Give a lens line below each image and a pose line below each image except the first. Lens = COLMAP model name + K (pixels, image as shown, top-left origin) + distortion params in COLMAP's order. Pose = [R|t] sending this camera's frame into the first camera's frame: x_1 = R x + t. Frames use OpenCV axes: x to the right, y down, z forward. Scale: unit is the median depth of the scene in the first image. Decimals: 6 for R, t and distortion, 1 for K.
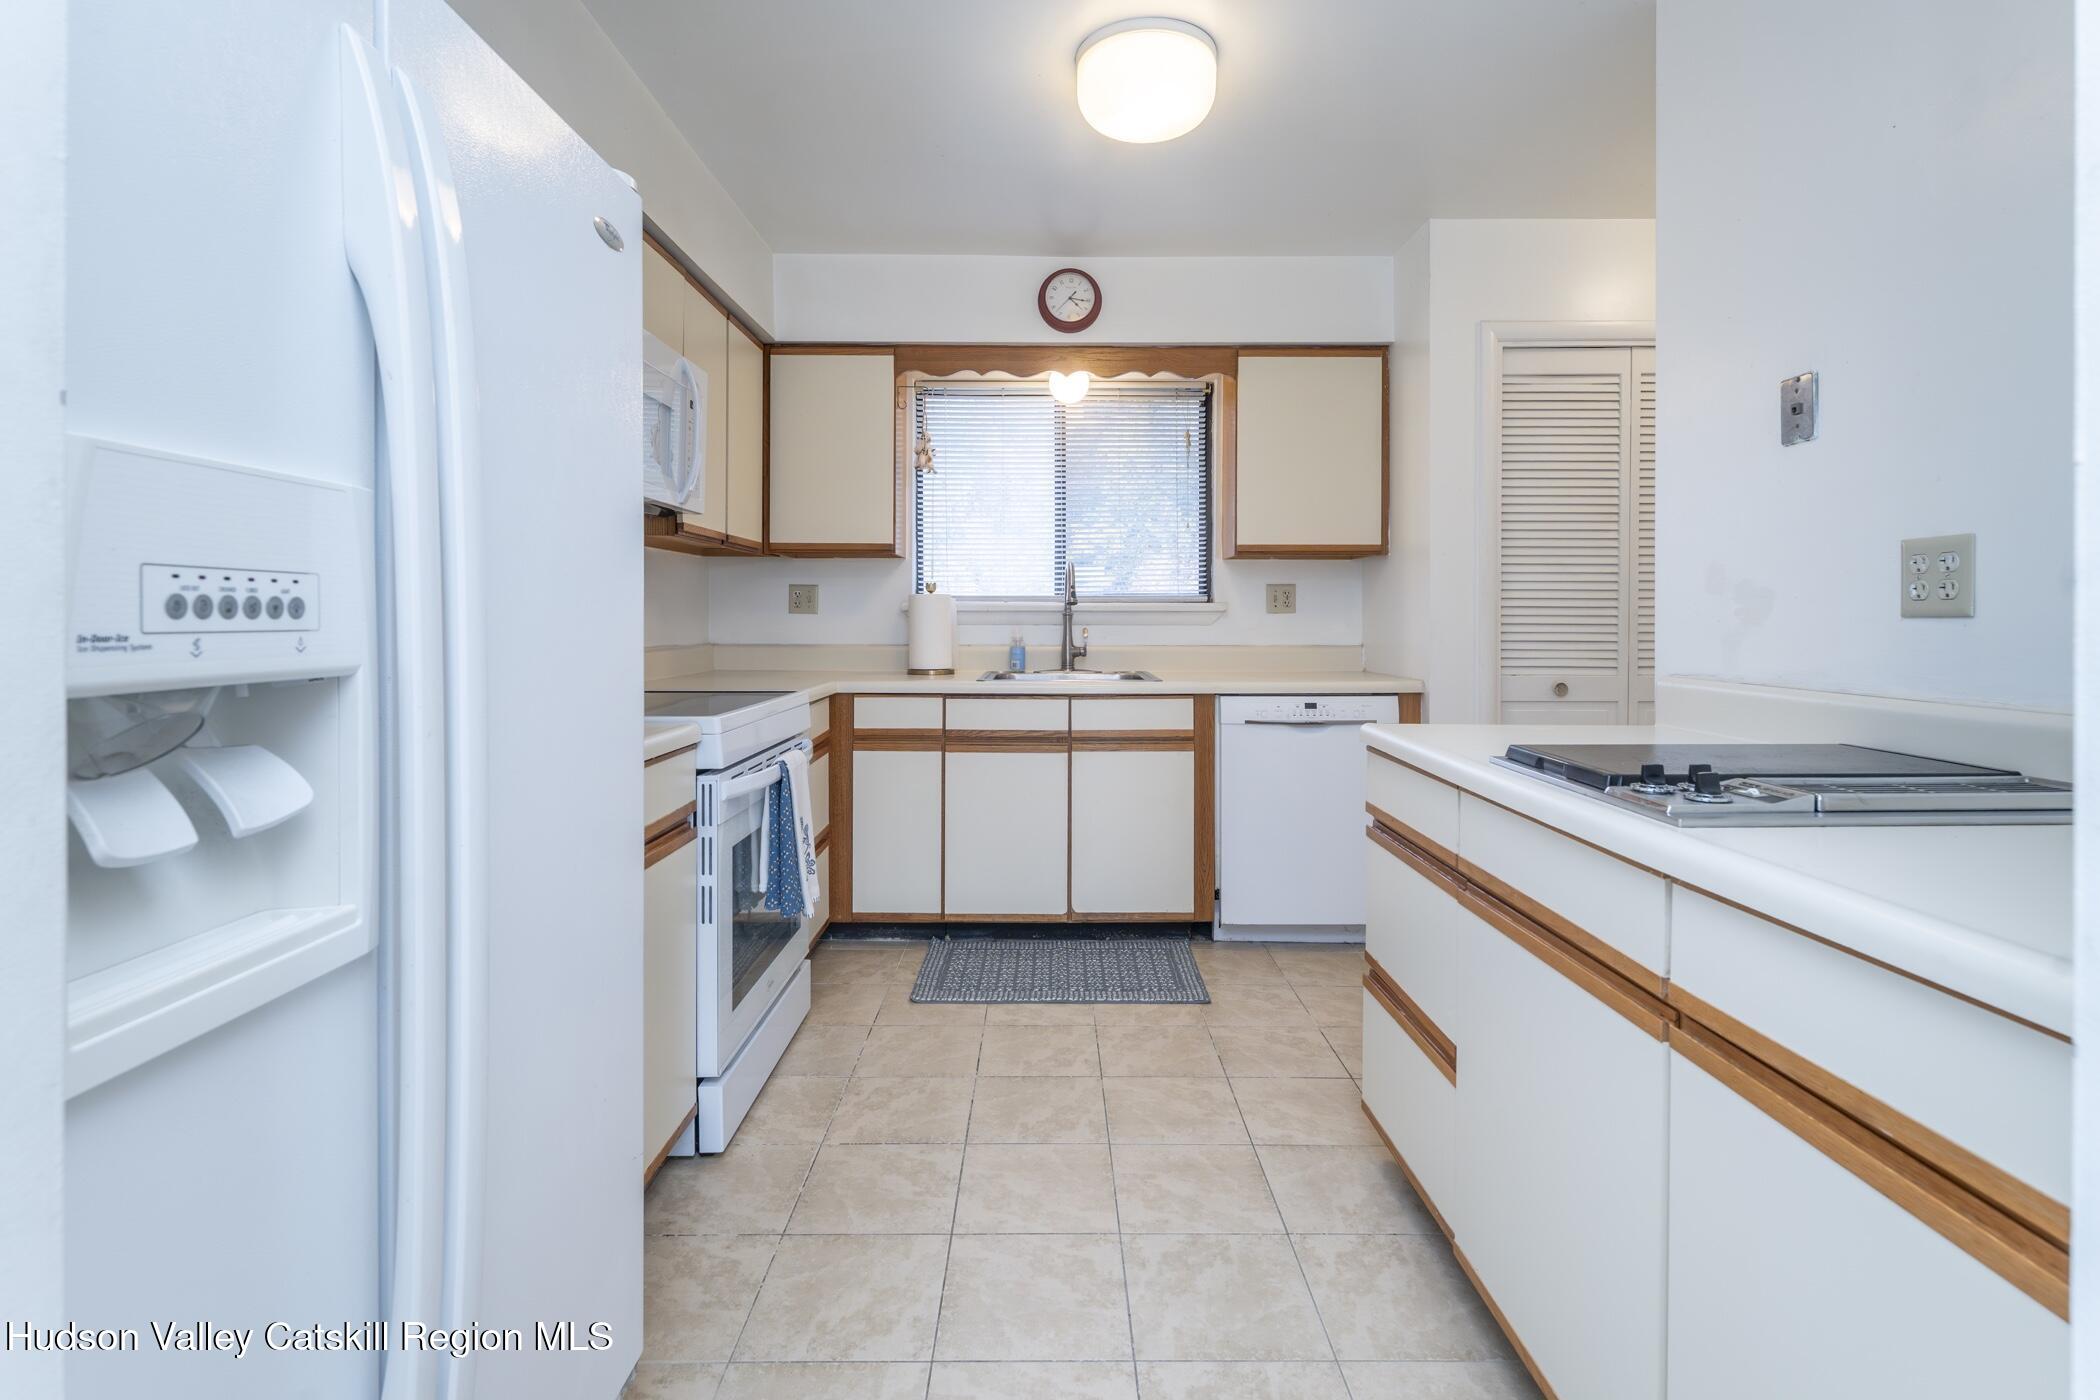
lens RADIAL K [[953.1, 0, 1067.7], [0, 953.1, 624.3], [0, 0, 1]] dist [0.004123, 0.000180]
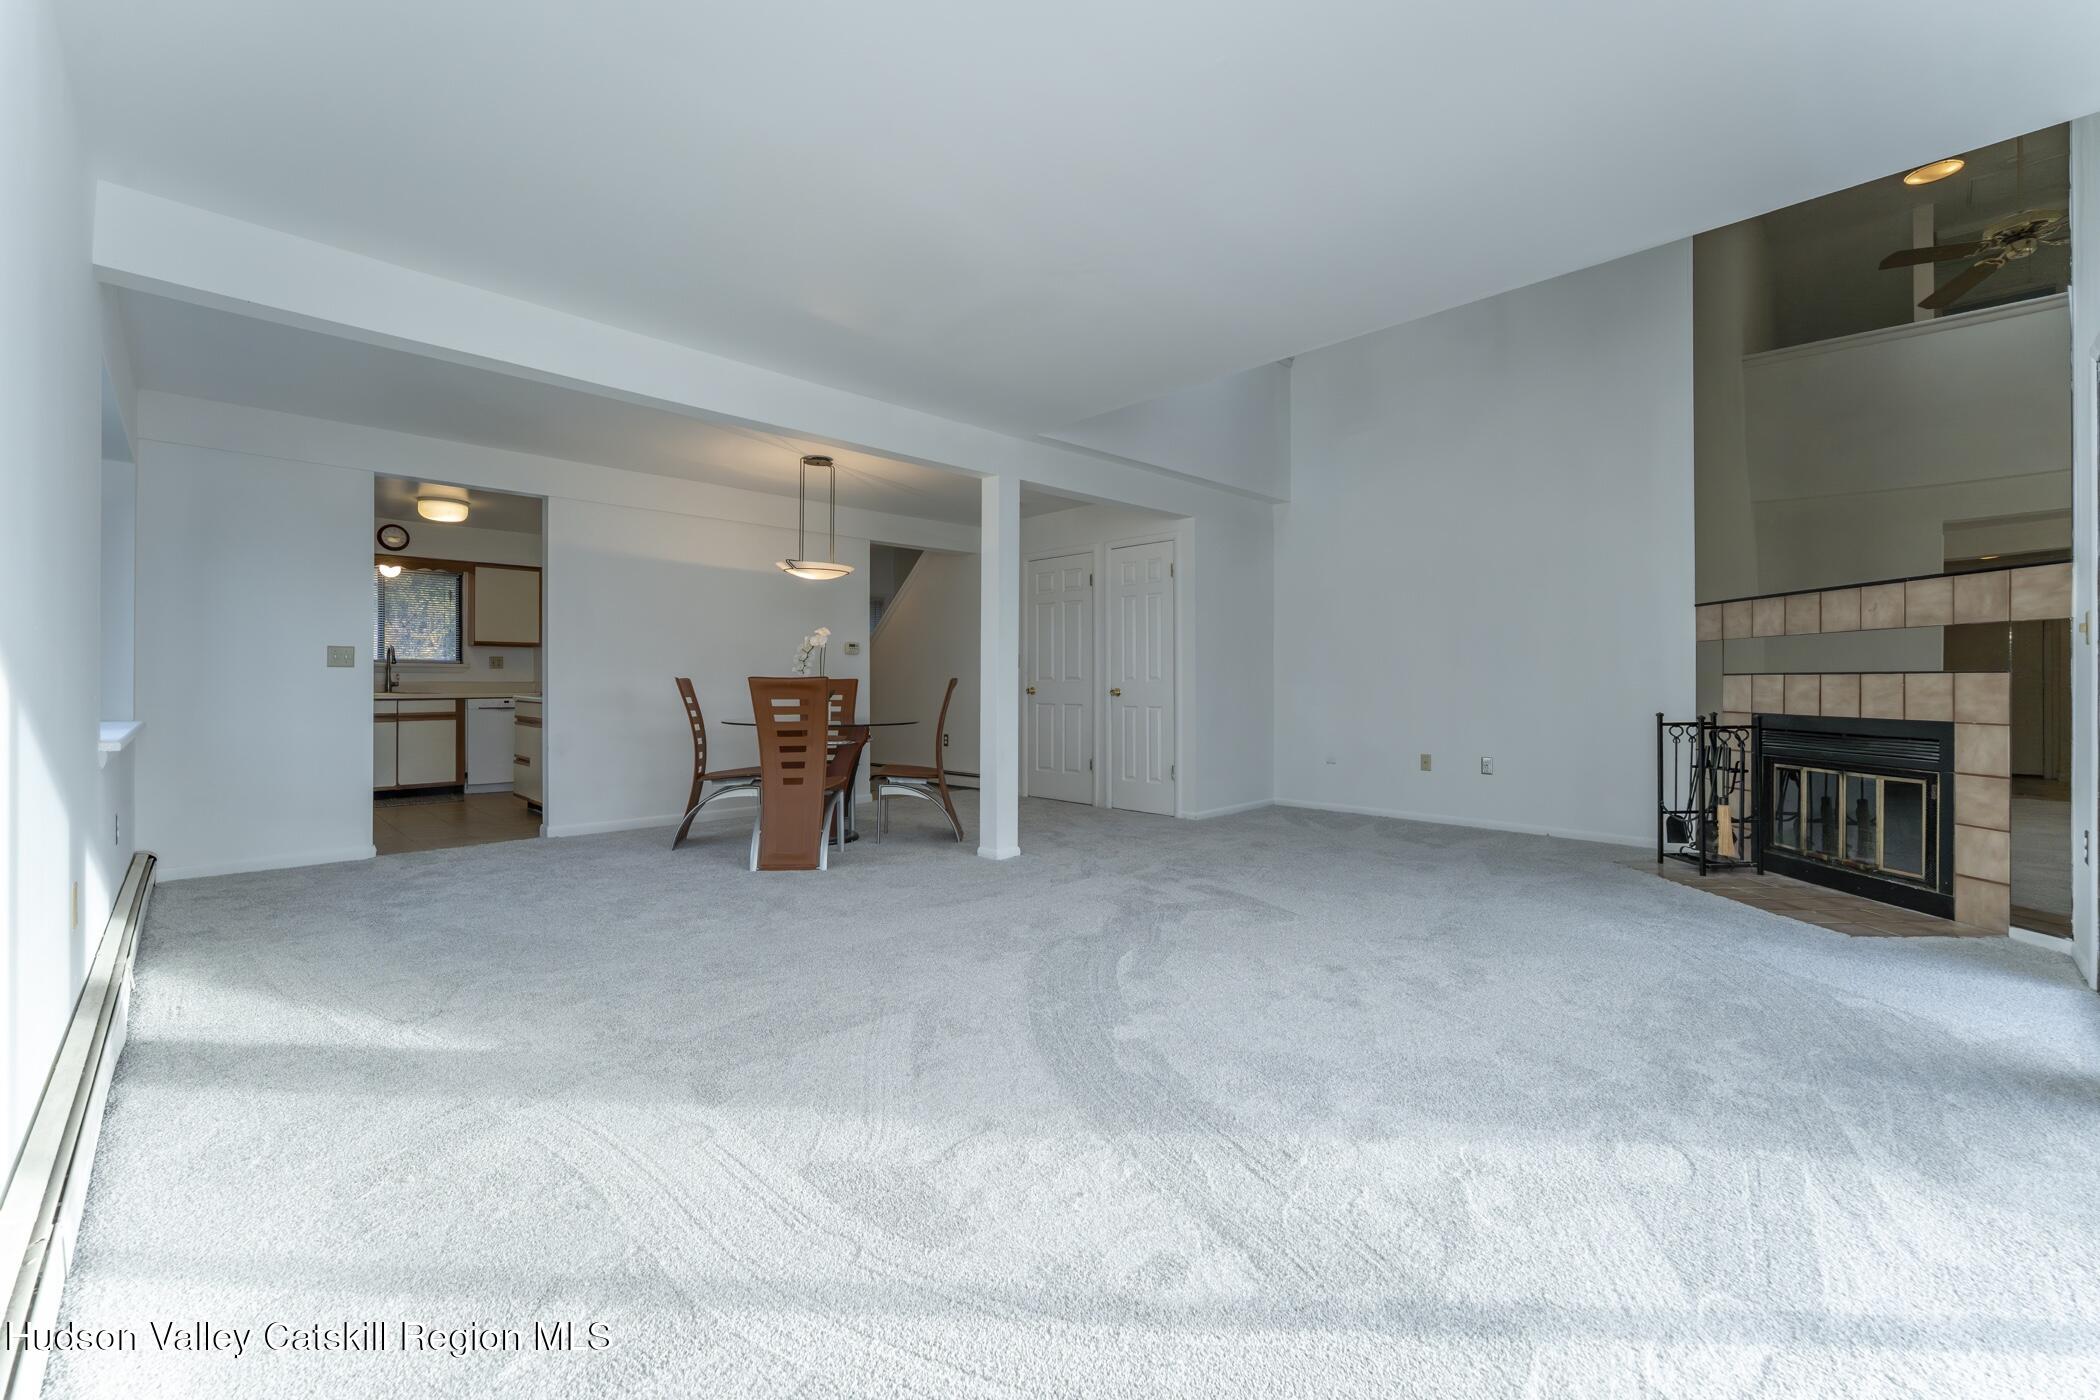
lens RADIAL K [[877.0, 0, 1051.6], [0, 877.0, 683.4], [0, 0, 1]] dist [-0.000597, 0.000085]
pose [[0.725991, -0.000690, 0.687704, -0.336940], [0.007005, 0.999955, -0.006392, 0.059371], [-0.687669, 0.009458, 0.725963, -1.882701]]
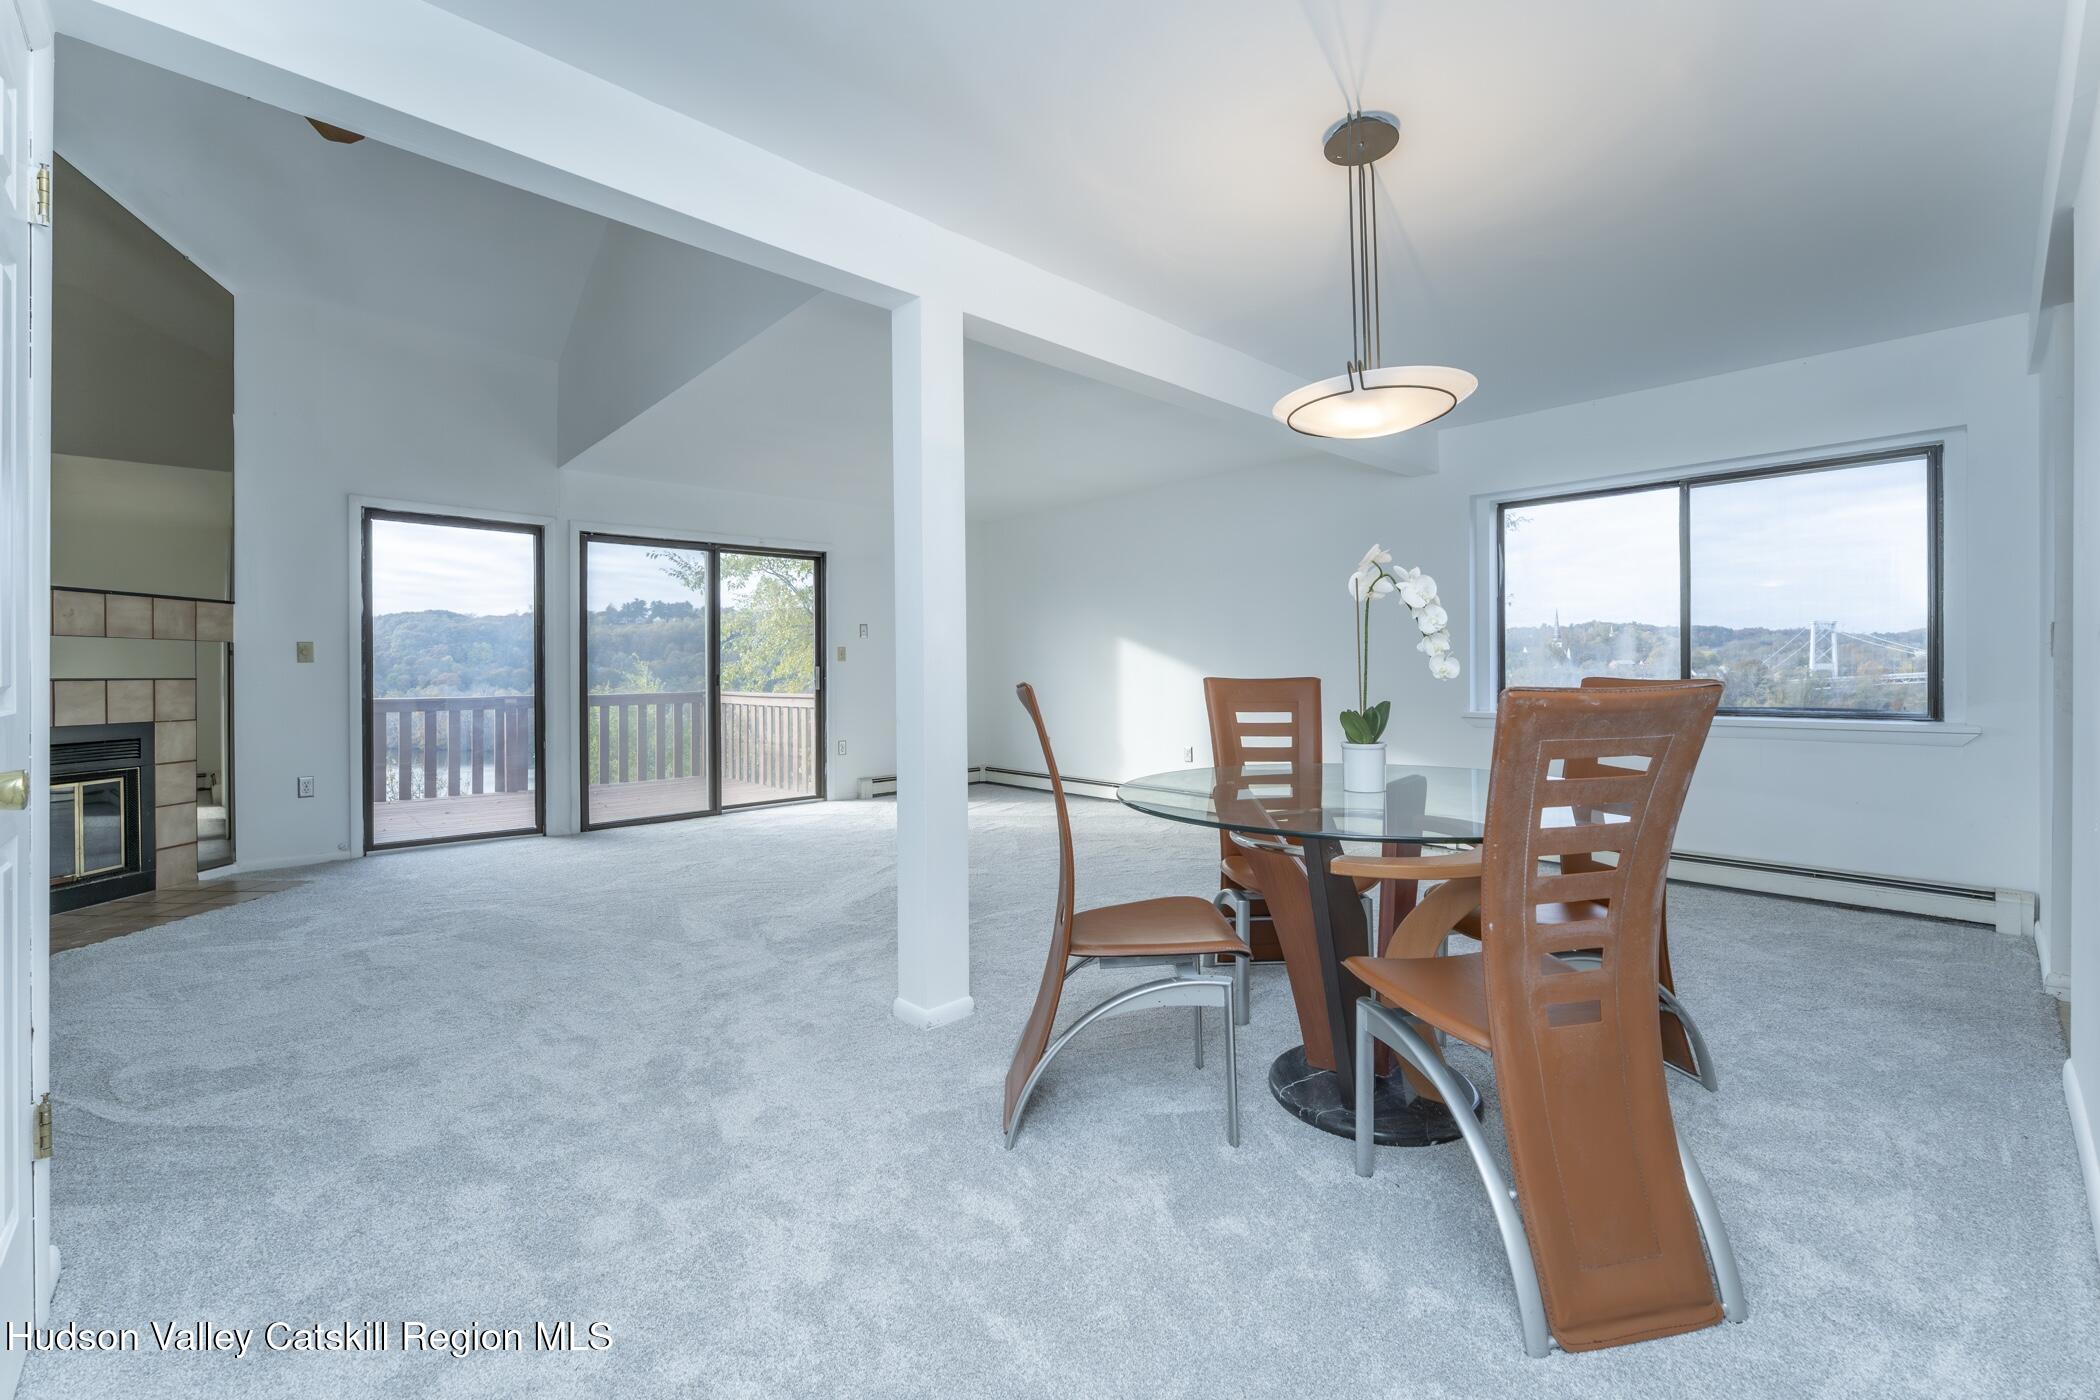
lens RADIAL K [[881.4, 0, 1076.4], [0, 881.4, 665.9], [0, 0, 1]] dist [-0.000487, 0.000367]
pose [[-0.737300, 0.000344, -0.675566, 1.152898], [-0.001726, 0.999996, 0.002393, 0.020056], [0.675563, 0.002930, -0.737296, 0.067662]]
